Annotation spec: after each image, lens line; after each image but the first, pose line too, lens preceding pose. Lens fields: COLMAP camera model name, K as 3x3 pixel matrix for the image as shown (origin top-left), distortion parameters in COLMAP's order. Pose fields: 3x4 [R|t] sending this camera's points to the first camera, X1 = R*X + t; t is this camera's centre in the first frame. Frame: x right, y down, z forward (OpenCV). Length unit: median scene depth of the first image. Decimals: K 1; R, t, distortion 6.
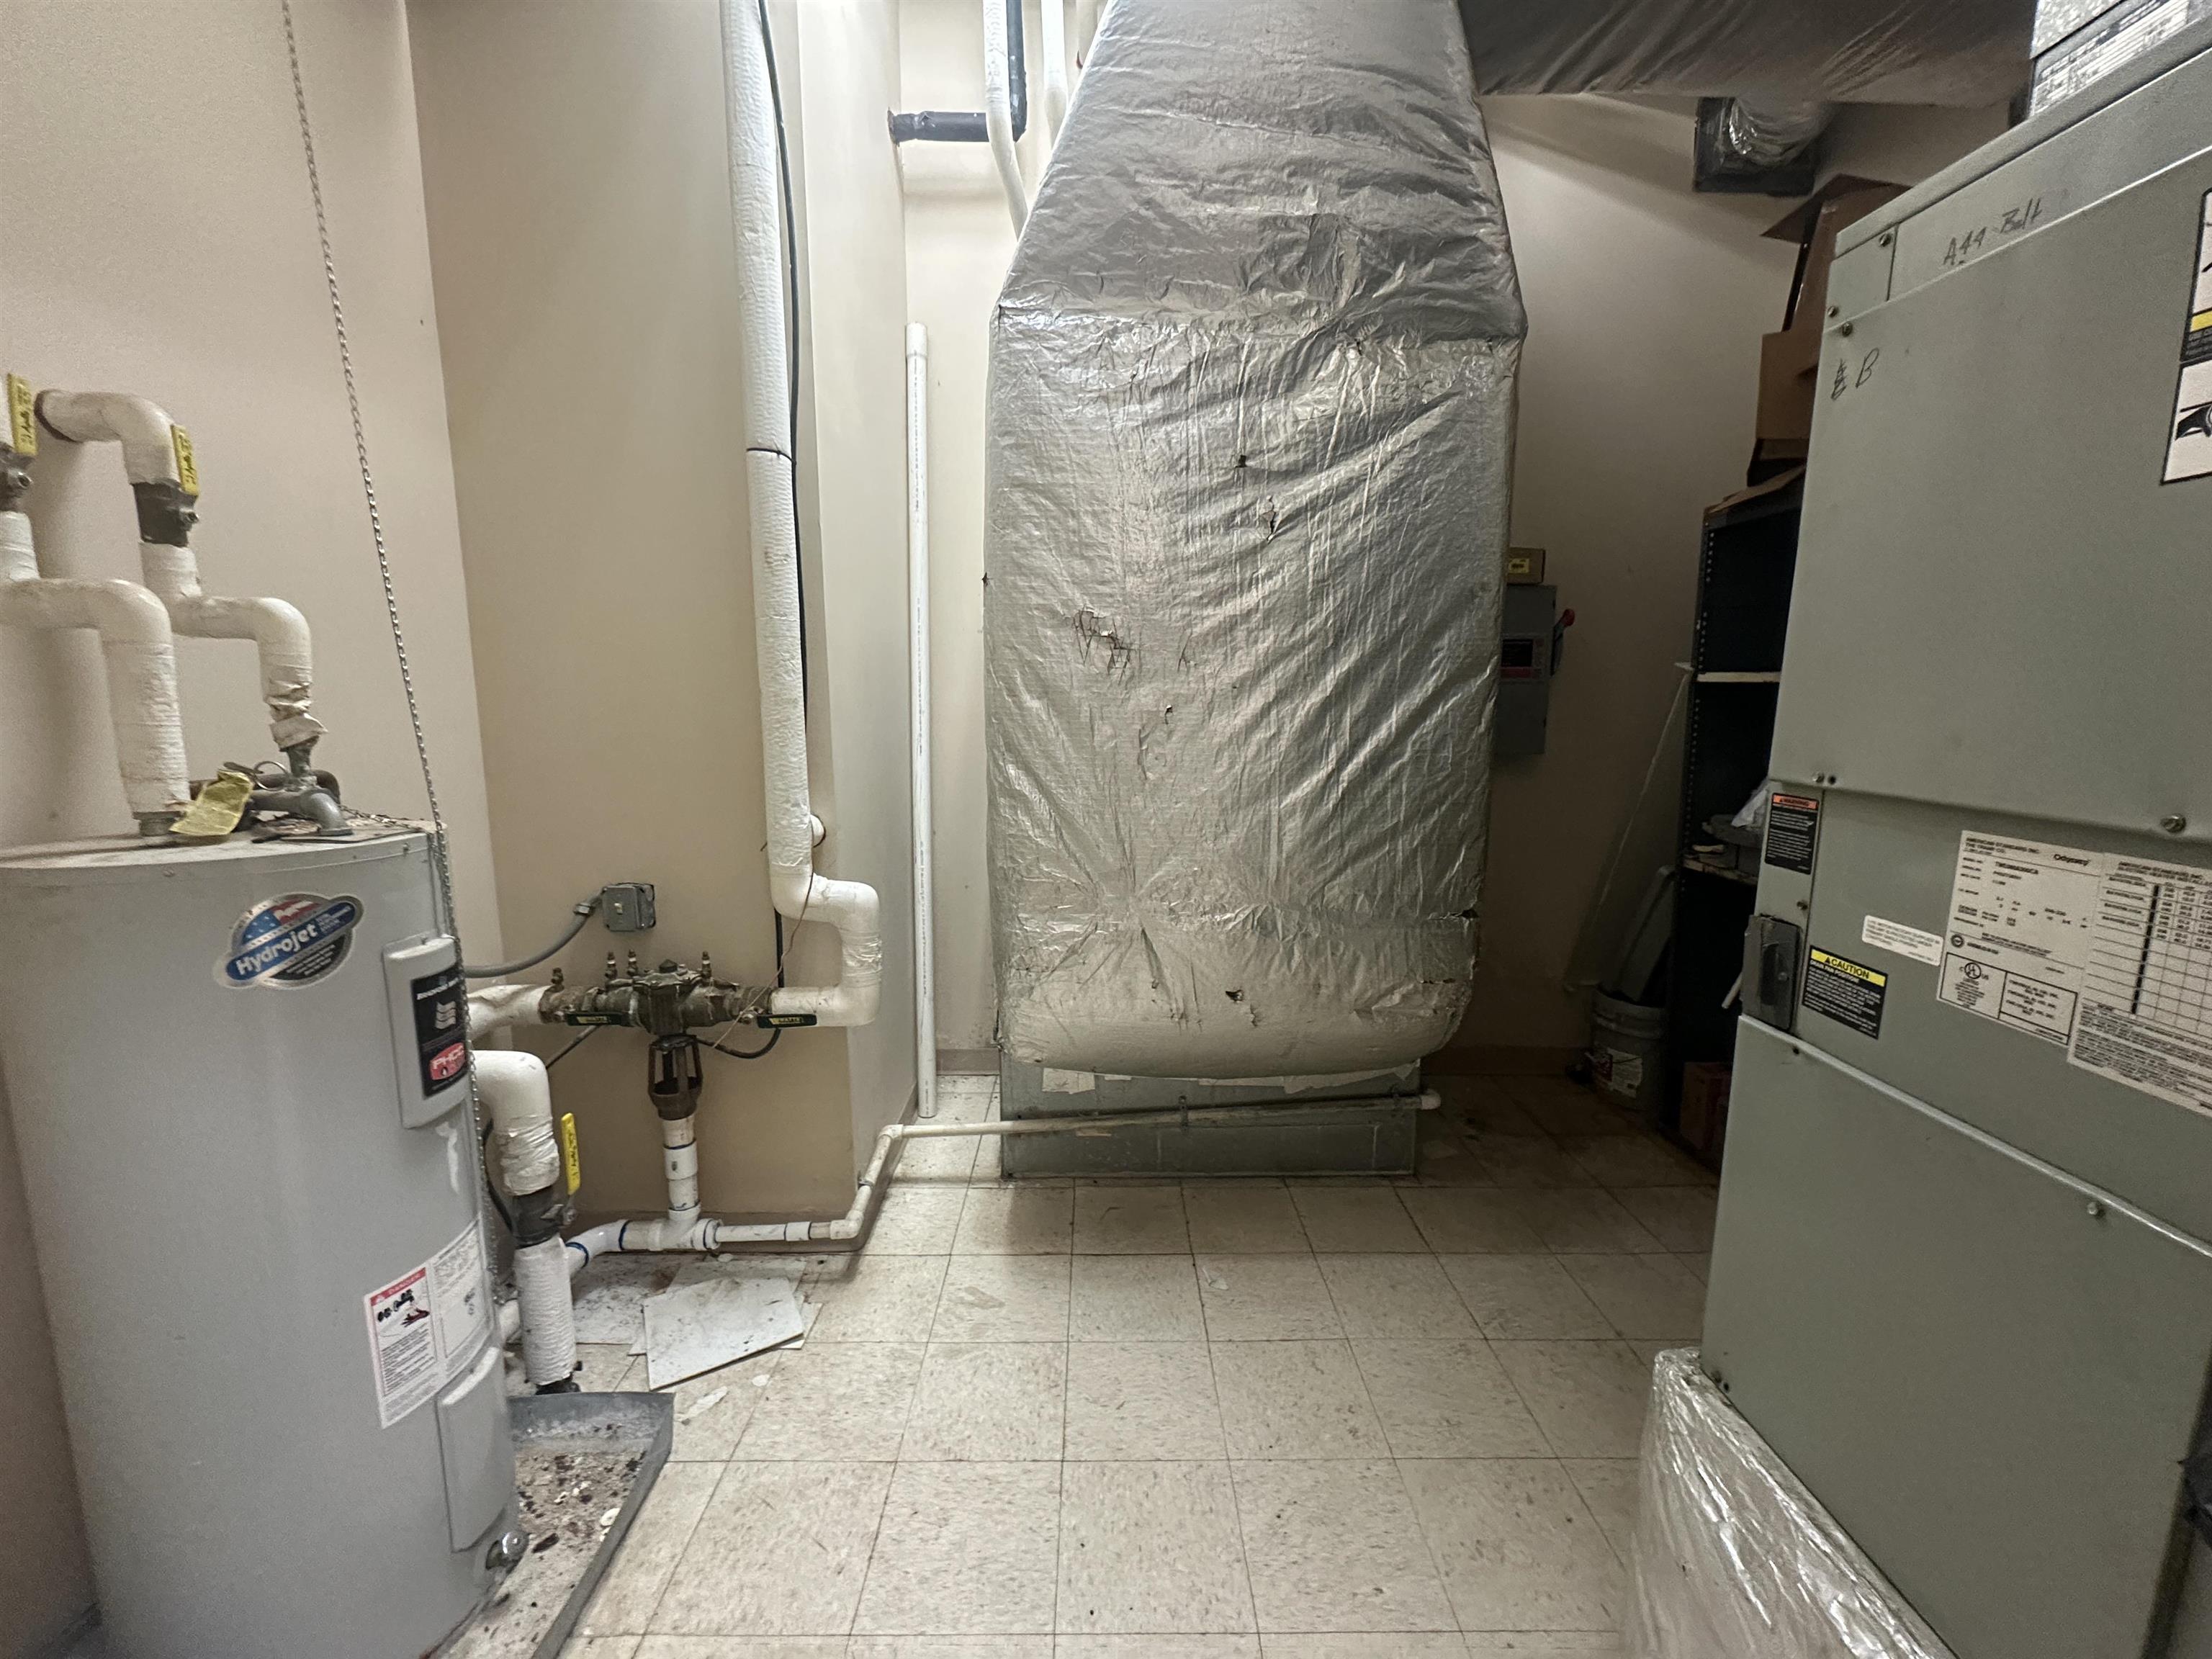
lens RADIAL K [[883.1, 0, 1106.9], [0, 883.1, 825.6], [0, 0, 1]] dist [0.008809, -0.000283]
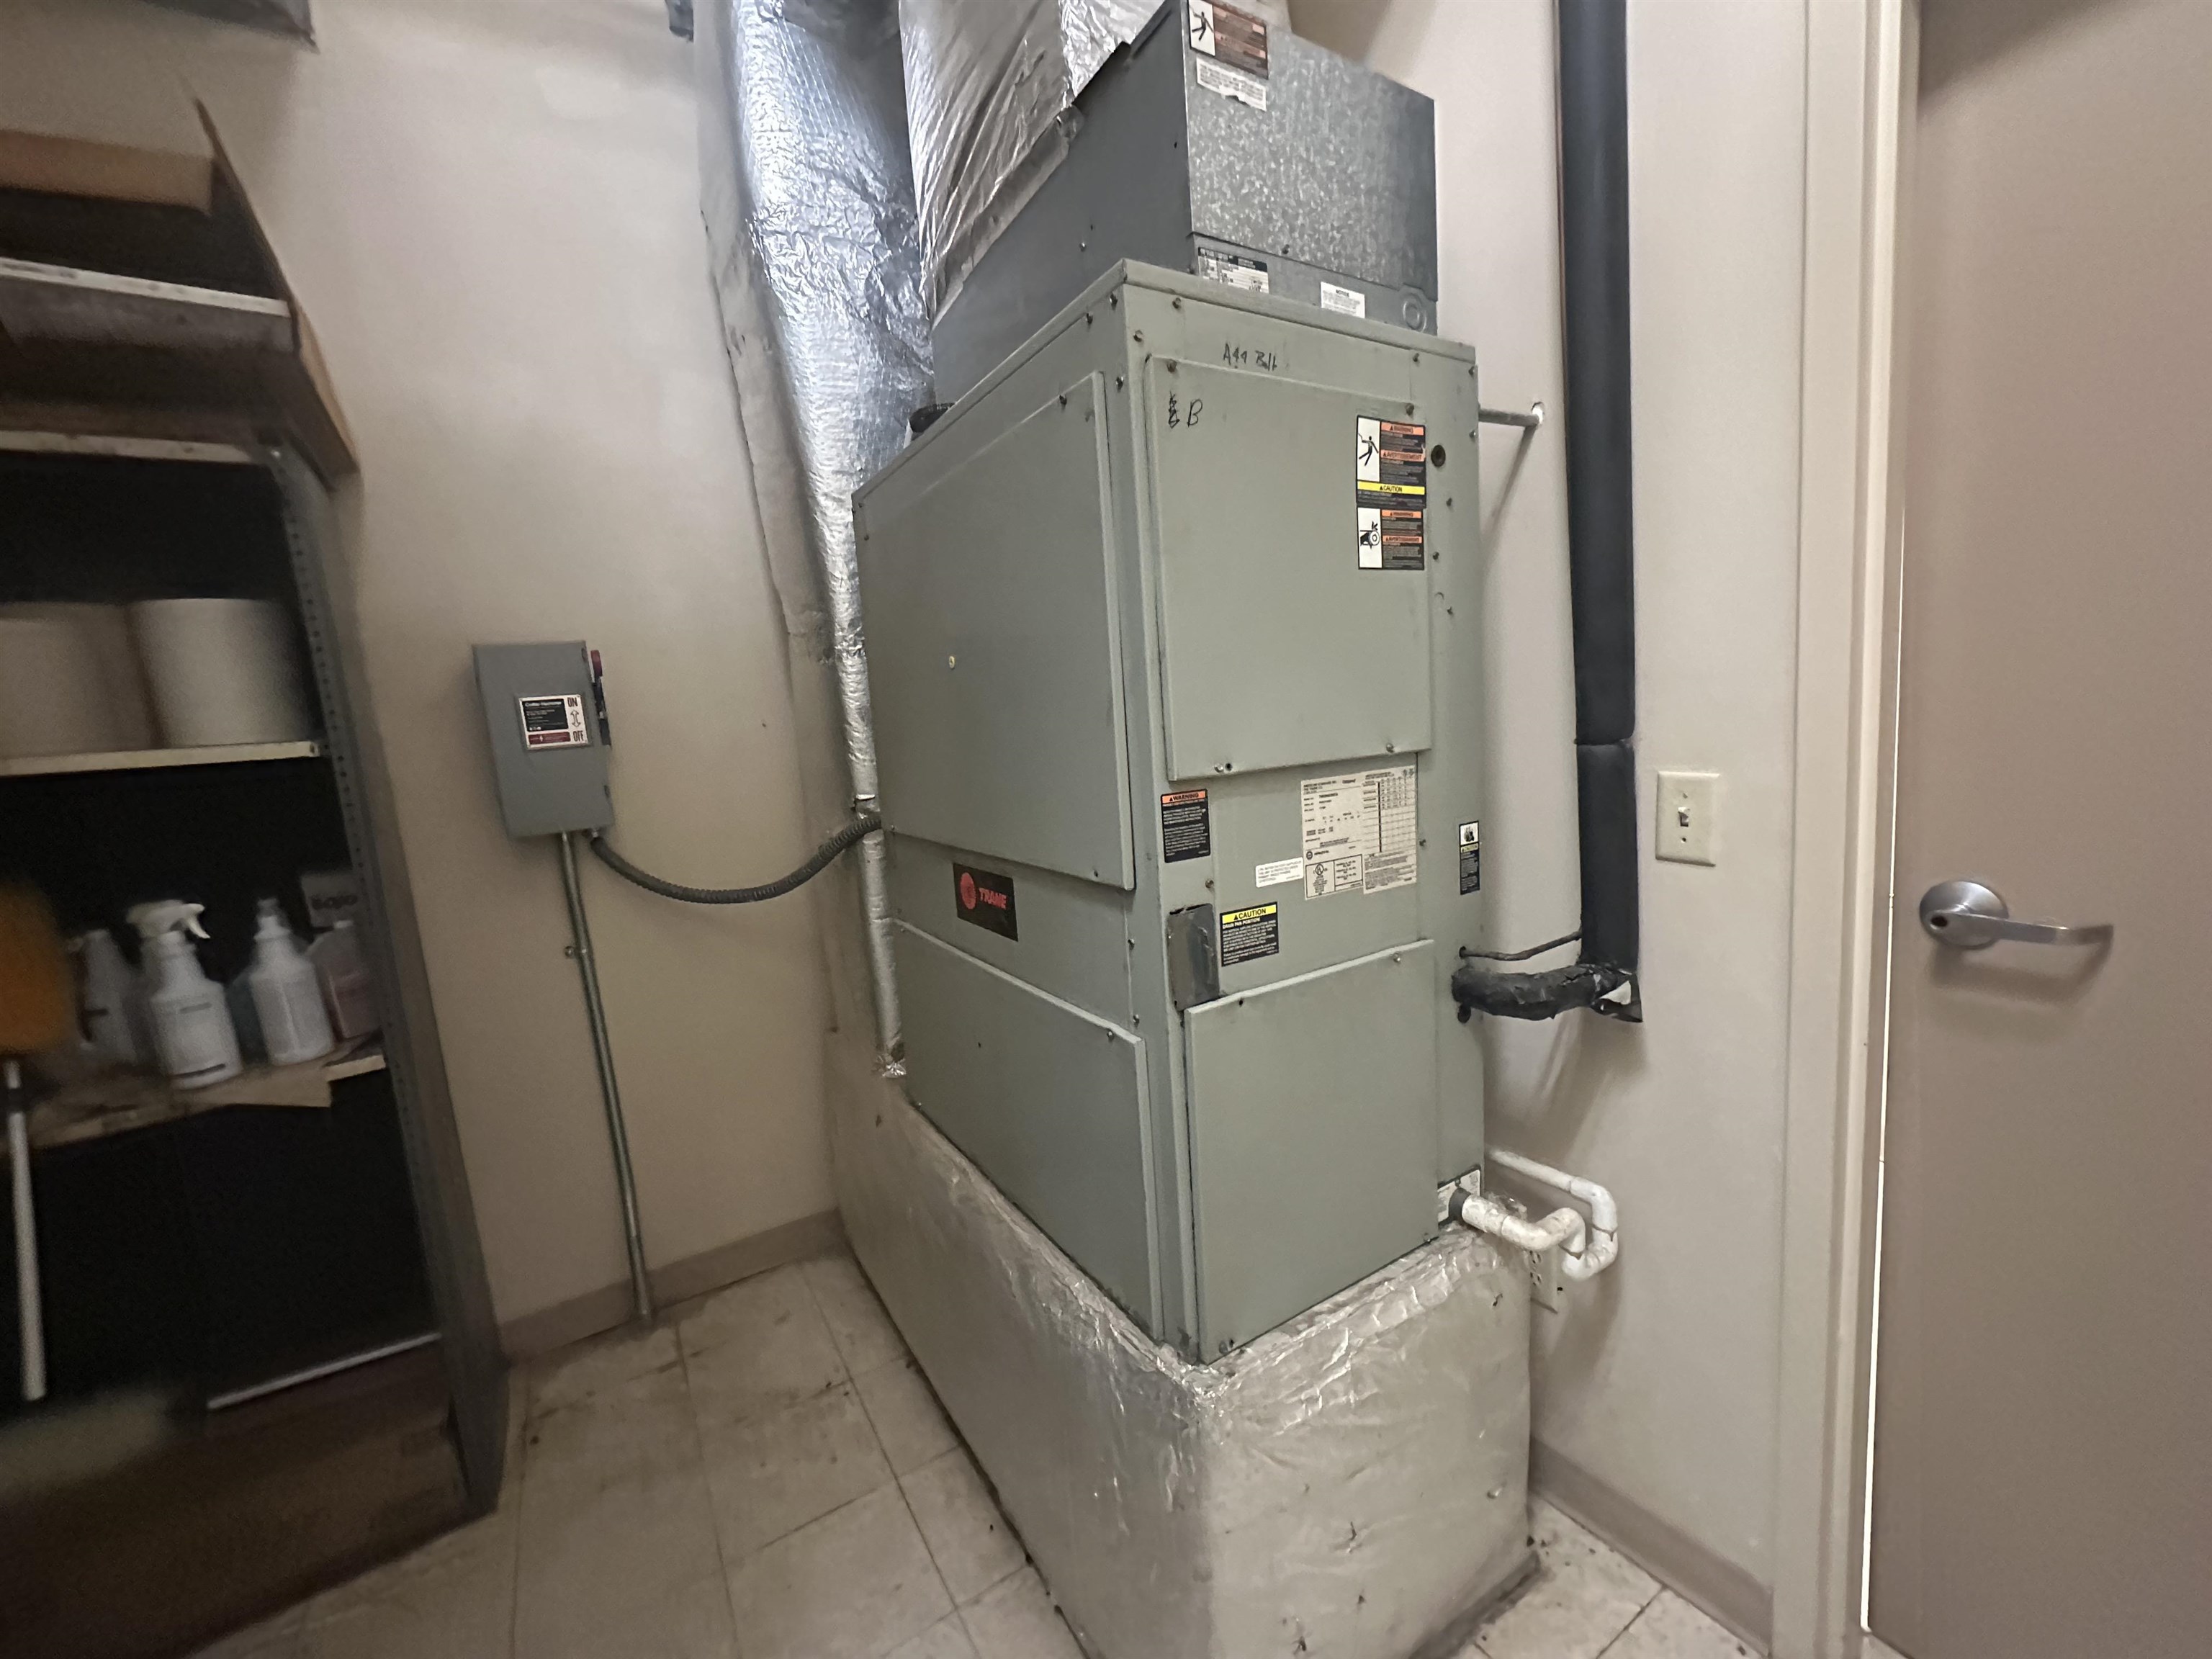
lens RADIAL K [[883.1, 0, 1102.8], [0, 883.1, 831.0], [0, 0, 1]] dist [0.008809, -0.000283]
pose [[-0.508335, -0.071852, 0.858157, -0.121651], [0.208961, 0.956439, 0.203861, -0.277764], [-0.835423, 0.282951, -0.471177, 1.962230]]
